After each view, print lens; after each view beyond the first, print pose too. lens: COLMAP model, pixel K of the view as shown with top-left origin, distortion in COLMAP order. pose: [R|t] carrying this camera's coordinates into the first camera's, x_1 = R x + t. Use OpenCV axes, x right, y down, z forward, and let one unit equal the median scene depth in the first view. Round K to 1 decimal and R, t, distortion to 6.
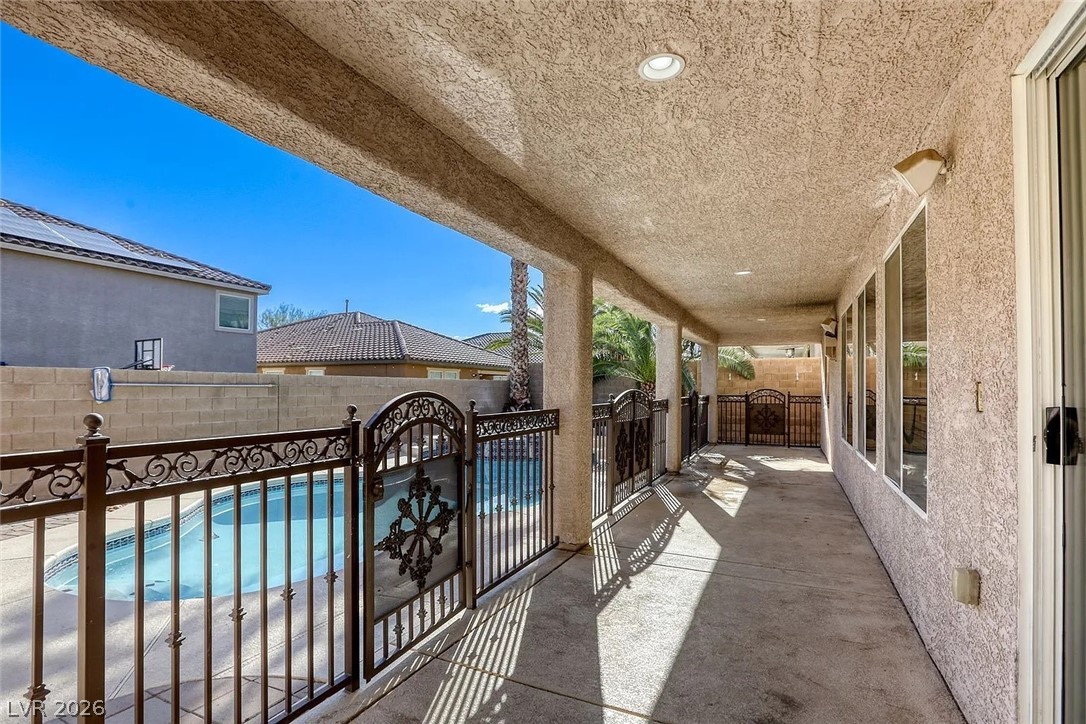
lens RADIAL K [[527.2, 0, 522.2], [0, 527.2, 380.9], [0, 0, 1]] dist [-0.002034, -0.000198]
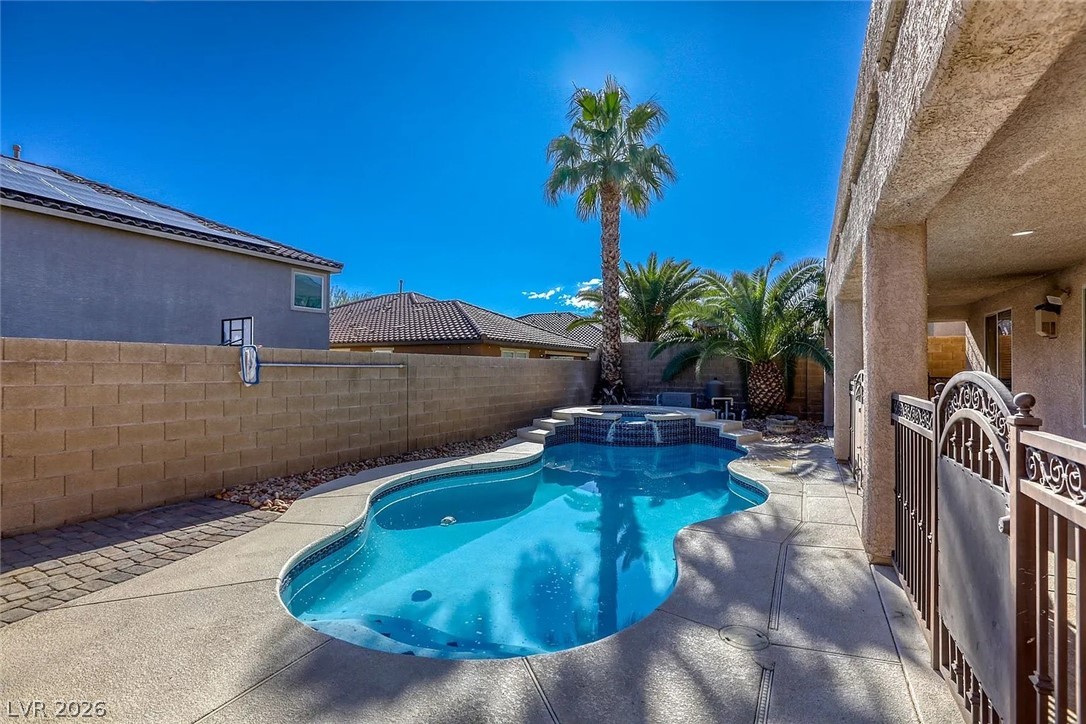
lens RADIAL K [[509.9, 0, 537.7], [0, 509.9, 369.9], [0, 0, 1]] dist [-0.035305, 0.010781]
pose [[0.999996, -0.000776, 0.002724, -0.150330], [0.000733, 0.999874, 0.015869, 0.001014], [-0.002736, -0.015867, 0.999870, 0.072669]]
